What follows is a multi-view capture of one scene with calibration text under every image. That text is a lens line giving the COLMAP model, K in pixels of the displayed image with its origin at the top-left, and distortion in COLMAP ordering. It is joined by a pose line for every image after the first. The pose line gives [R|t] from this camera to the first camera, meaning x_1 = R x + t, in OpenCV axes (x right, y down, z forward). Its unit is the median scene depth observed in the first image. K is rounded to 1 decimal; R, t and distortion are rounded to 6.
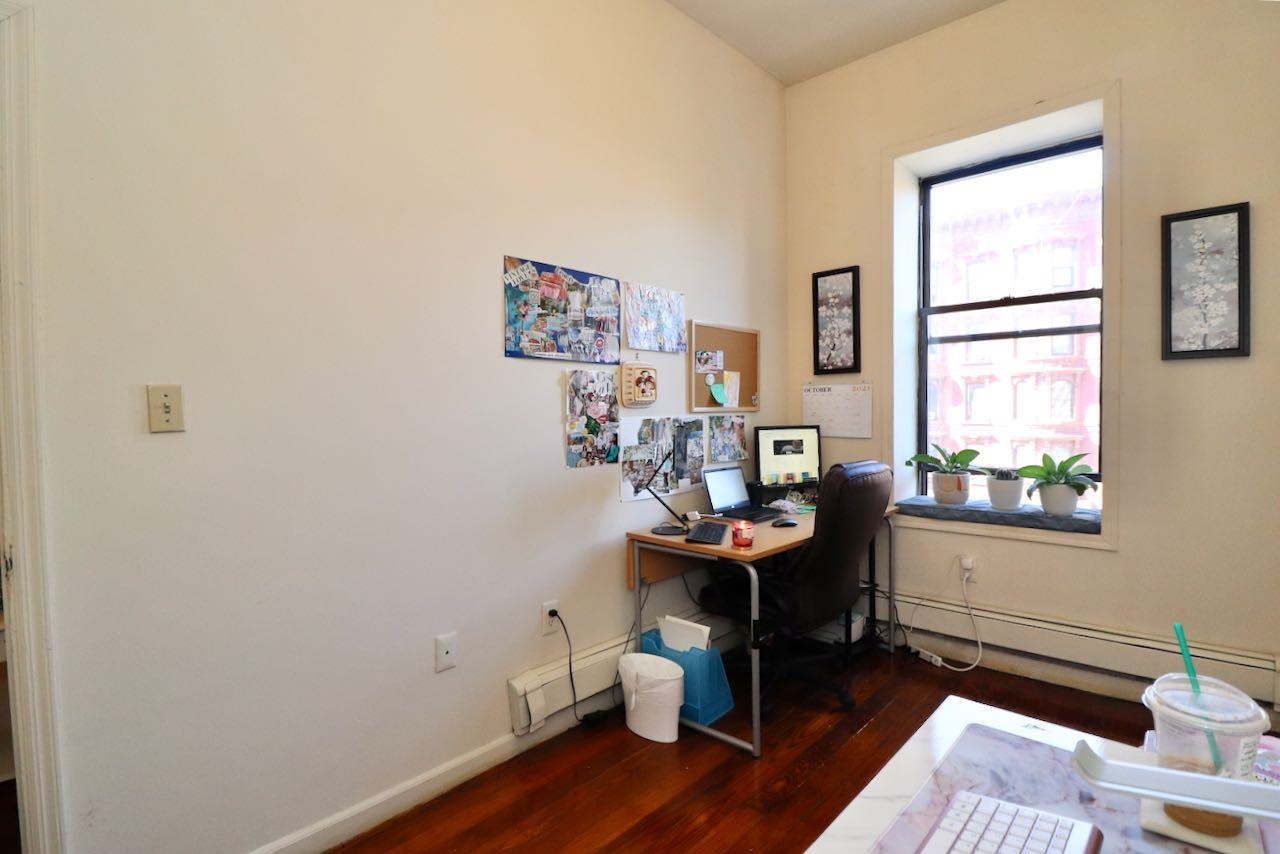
lens RADIAL K [[619.3, 0, 645.0], [0, 619.3, 423.6], [0, 0, 1]] dist [0.003601, -0.013858]
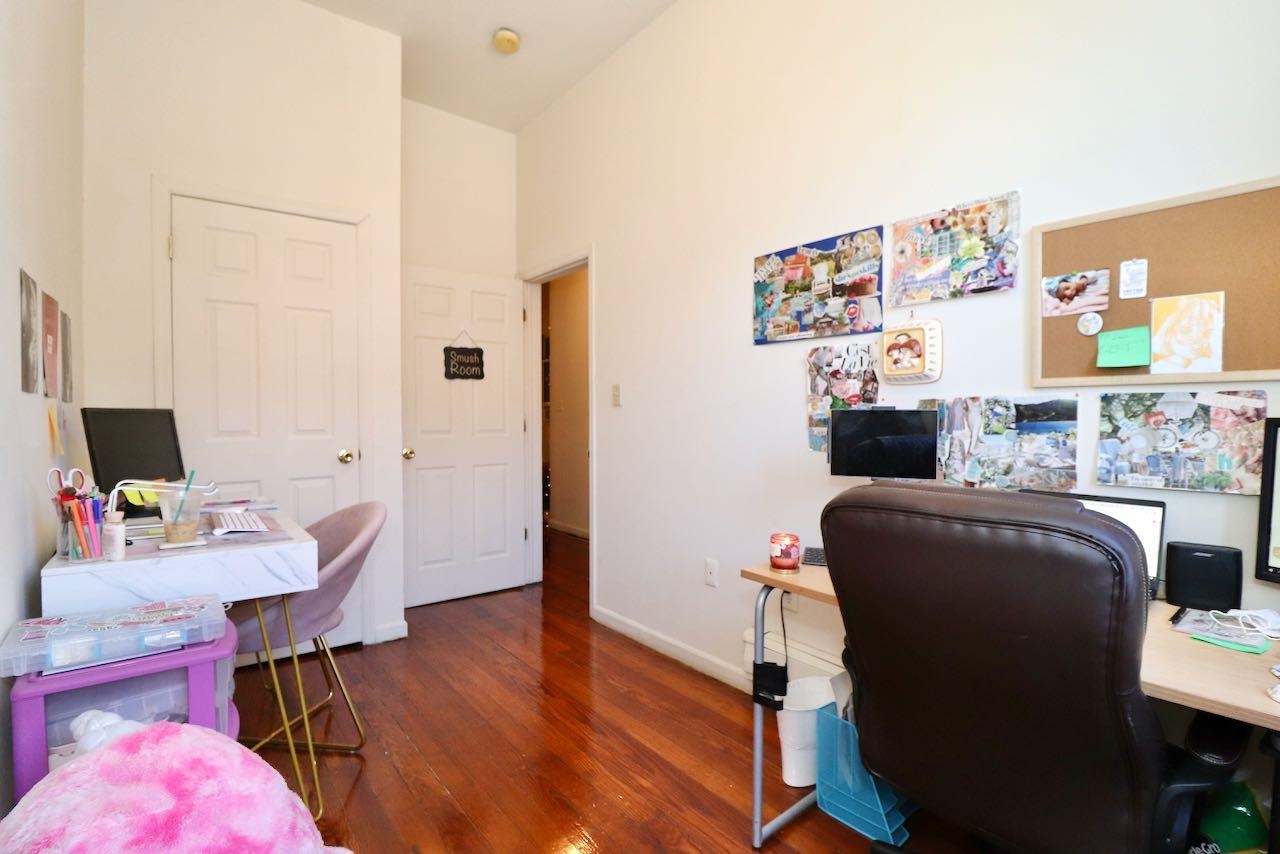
lens RADIAL K [[592.7, 0, 645.5], [0, 592.7, 424.8], [0, 0, 1]] dist [0.001429, -0.012804]
pose [[-0.149166, 0.022641, -0.988553, 0.805244], [-0.027801, 0.999247, 0.027081, 0.013931], [0.988421, 0.031522, -0.148424, 0.865791]]
